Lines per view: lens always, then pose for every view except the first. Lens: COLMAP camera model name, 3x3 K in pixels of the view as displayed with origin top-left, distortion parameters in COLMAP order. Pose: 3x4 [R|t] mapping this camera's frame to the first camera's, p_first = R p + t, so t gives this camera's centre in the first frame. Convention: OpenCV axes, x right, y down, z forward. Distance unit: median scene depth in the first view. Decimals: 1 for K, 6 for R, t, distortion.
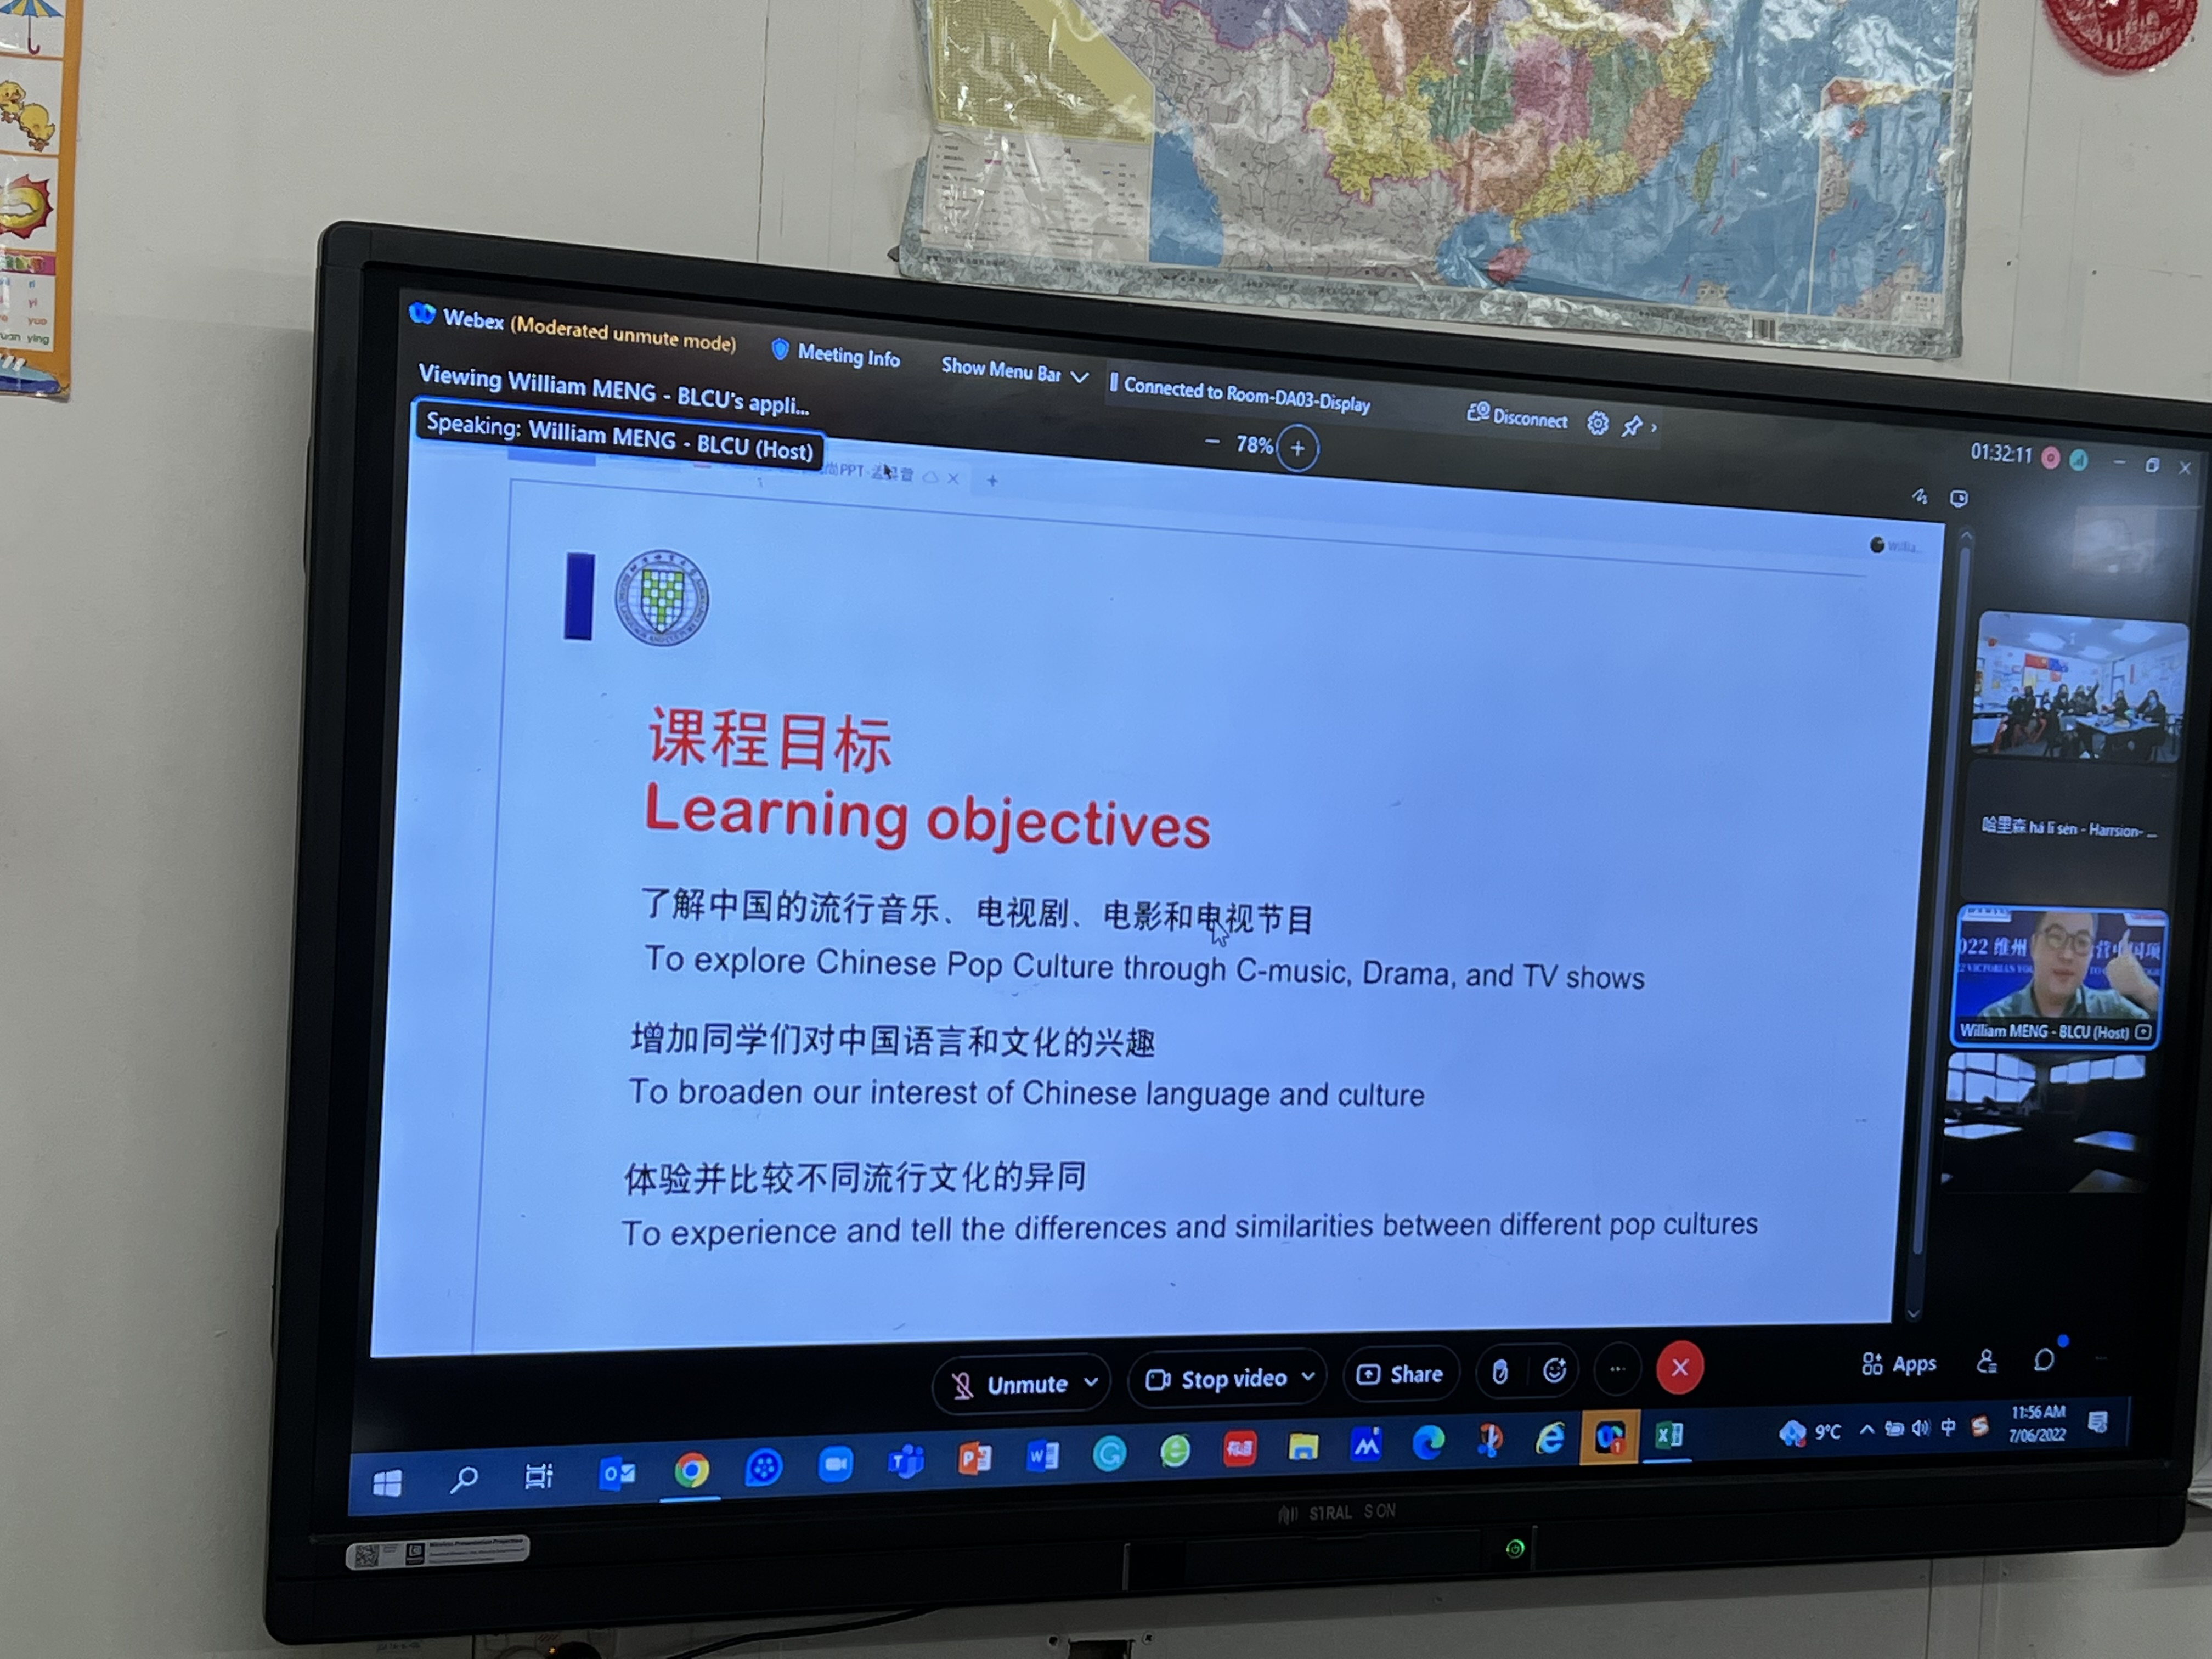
lens RADIAL K [[3362.5, 0, 1118.4], [0, 3362.5, 838.6], [0, 0, 1]] dist [0.194399, 0.000000]
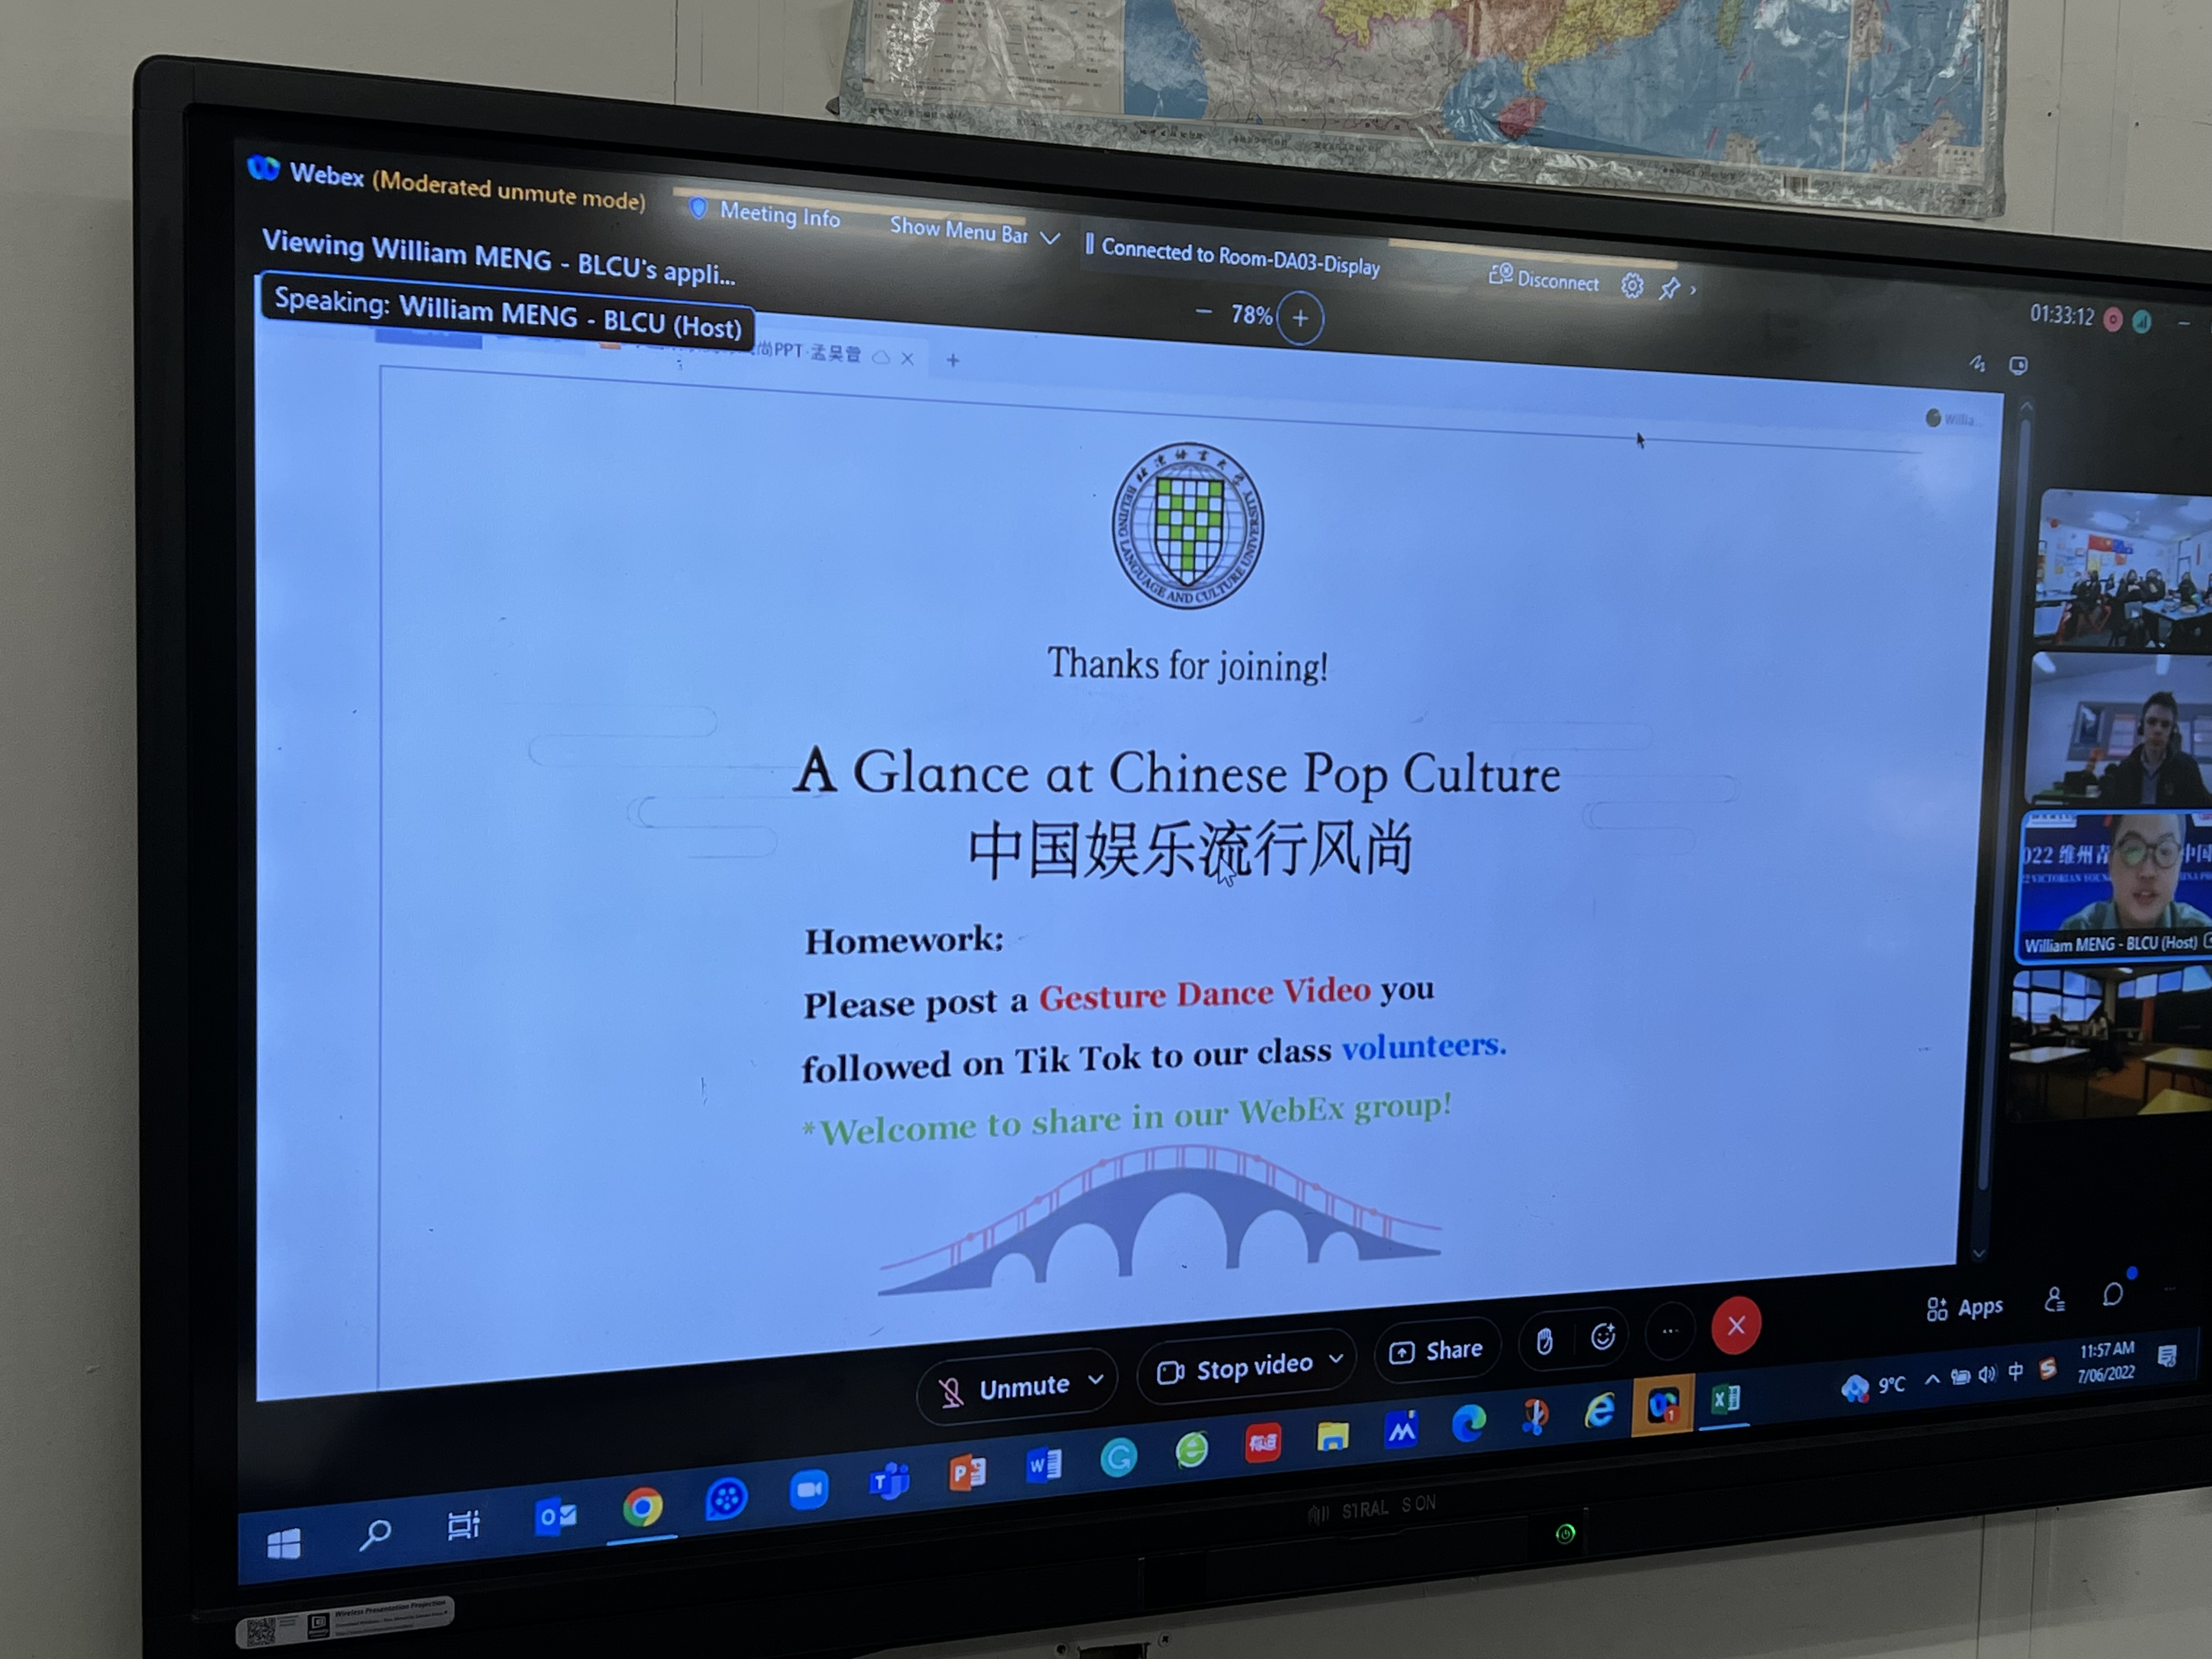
lens RADIAL K [[2694.9, 0, 1110.3], [0, 2694.9, 833.1], [0, 0, 1]] dist [0.093031, 0.000000]
pose [[0.999553, -0.028791, 0.008054, -0.005696], [0.028511, 0.999051, 0.032932, -0.006107], [-0.008994, -0.032688, 0.999425, 0.284007]]
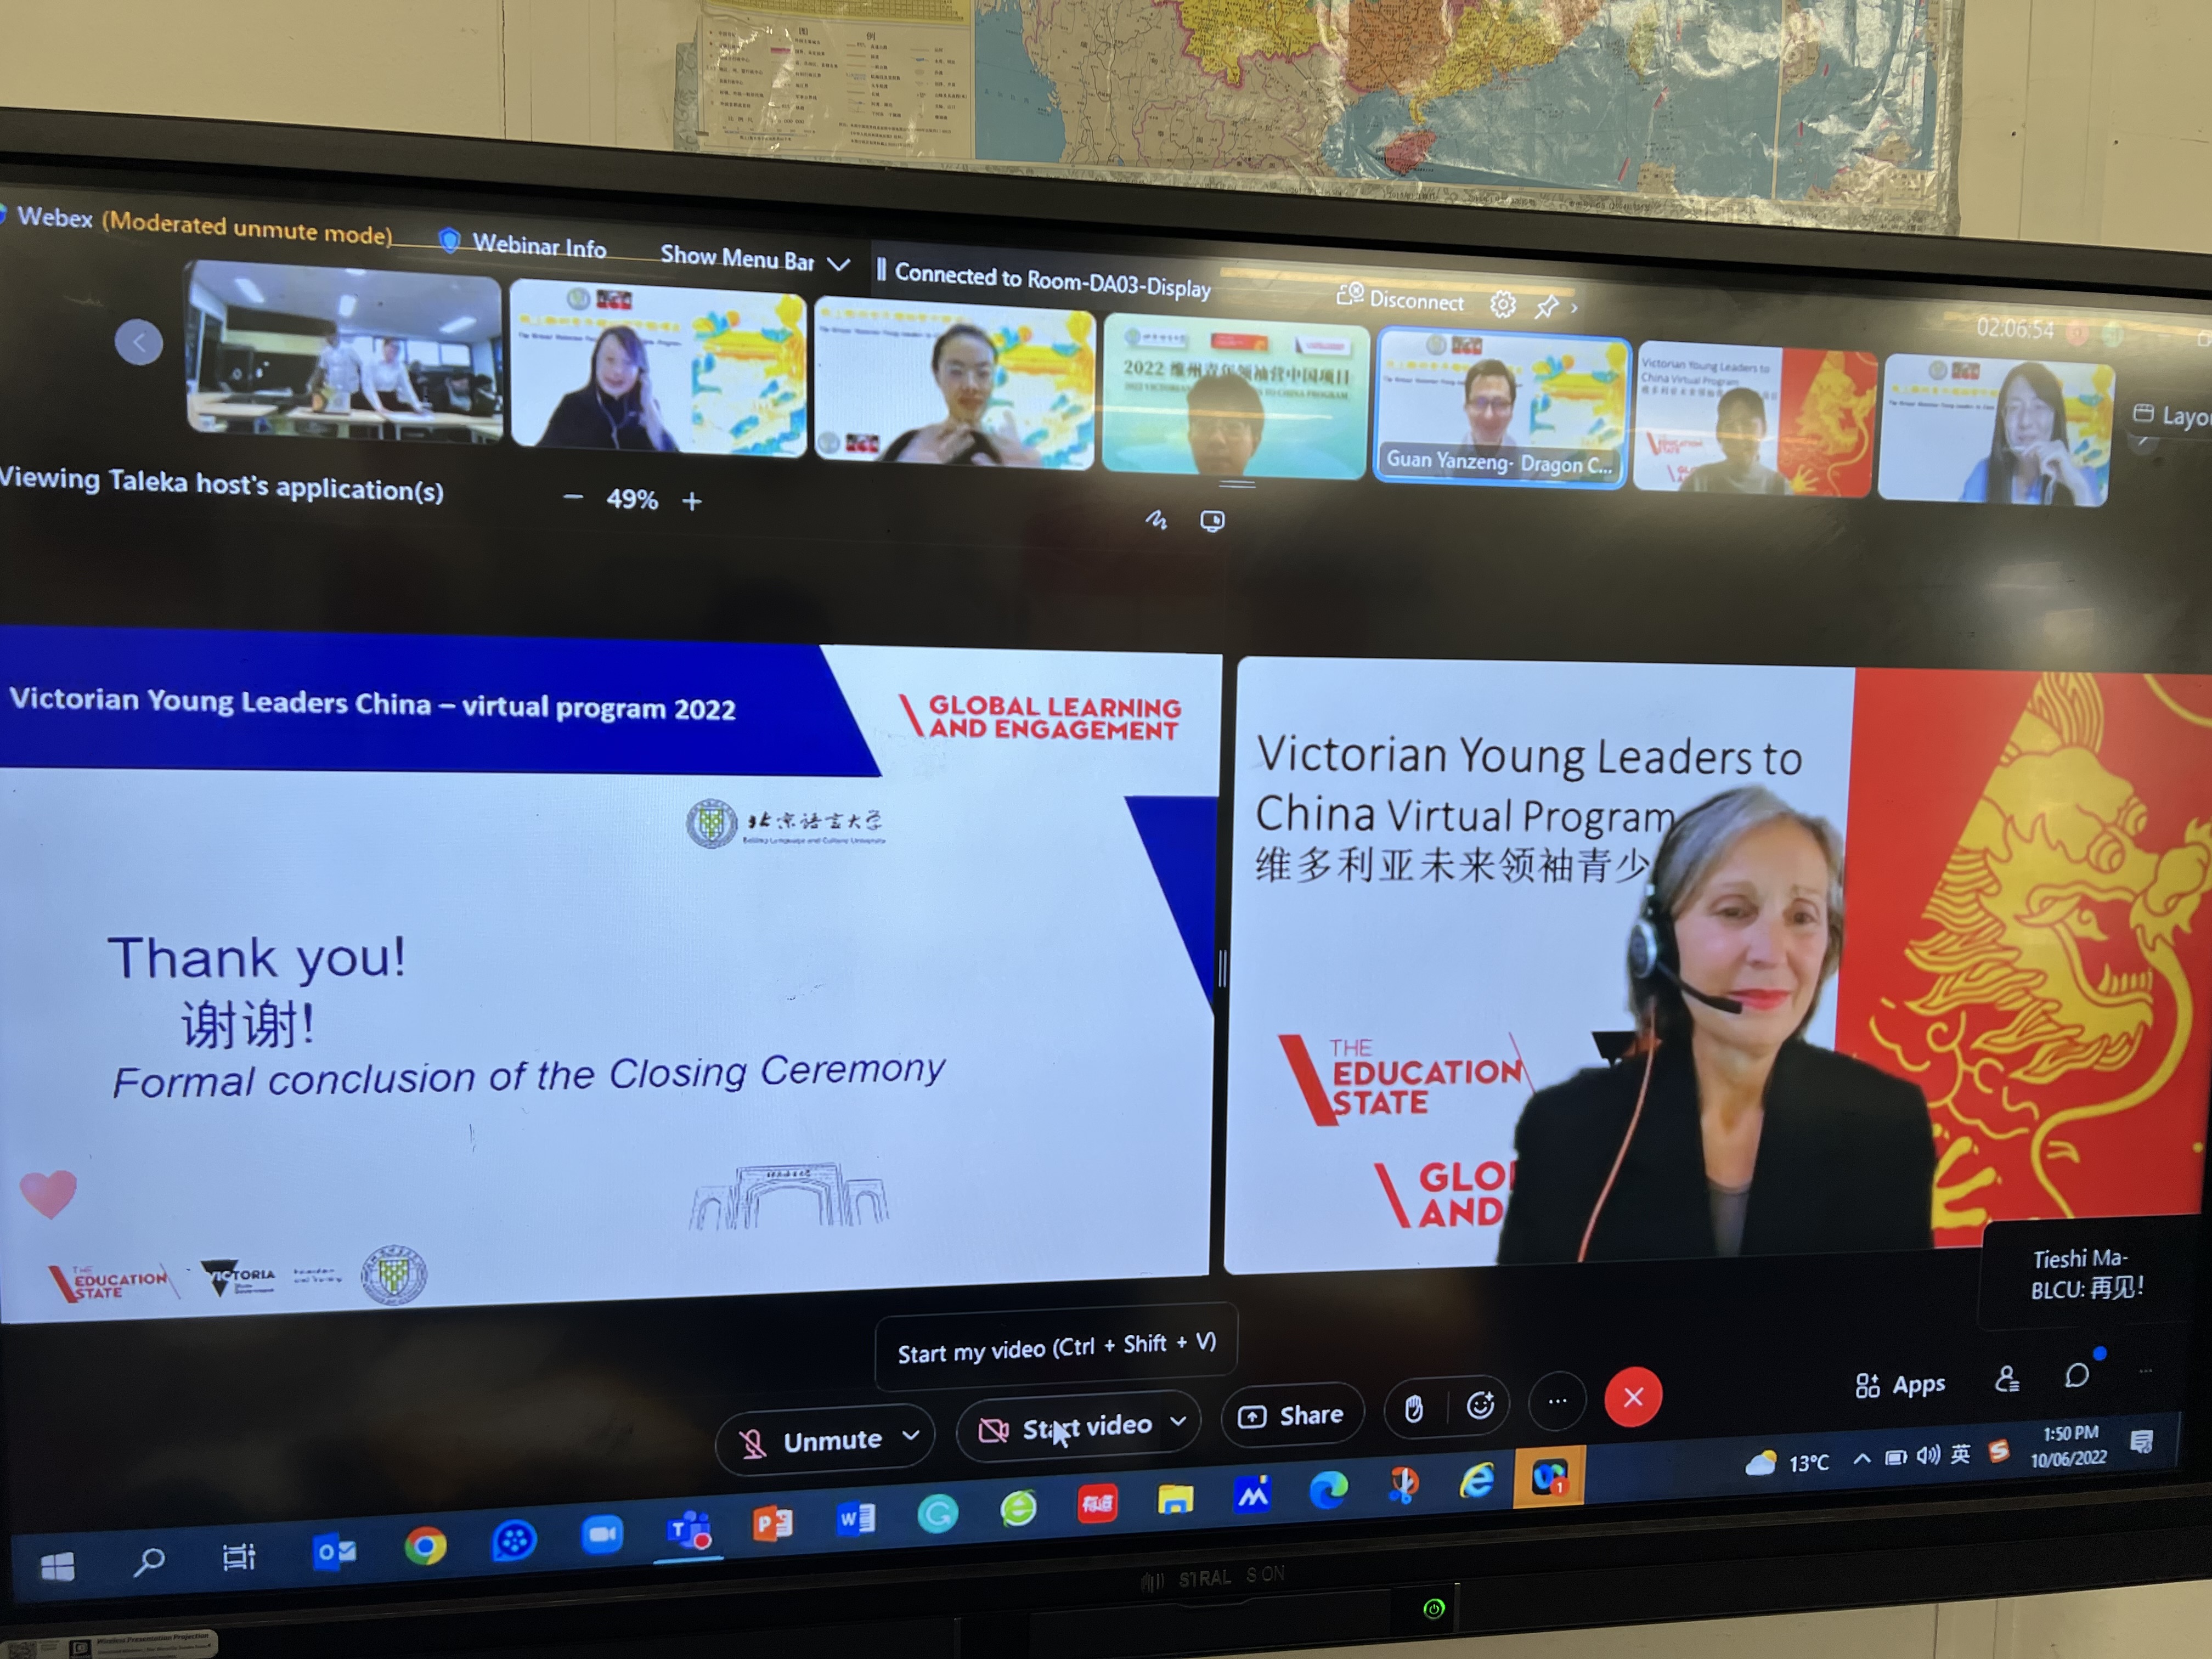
lens RADIAL K [[1657.7, 0, 1100.6], [0, 1657.7, 843.8], [0, 0, 1]] dist [0.039236, -0.035924]
pose [[0.976488, -0.020540, -0.214593, 0.131266], [0.026135, 0.999388, 0.023268, -0.000876], [0.213983, -0.028329, 0.976426, 0.575325]]
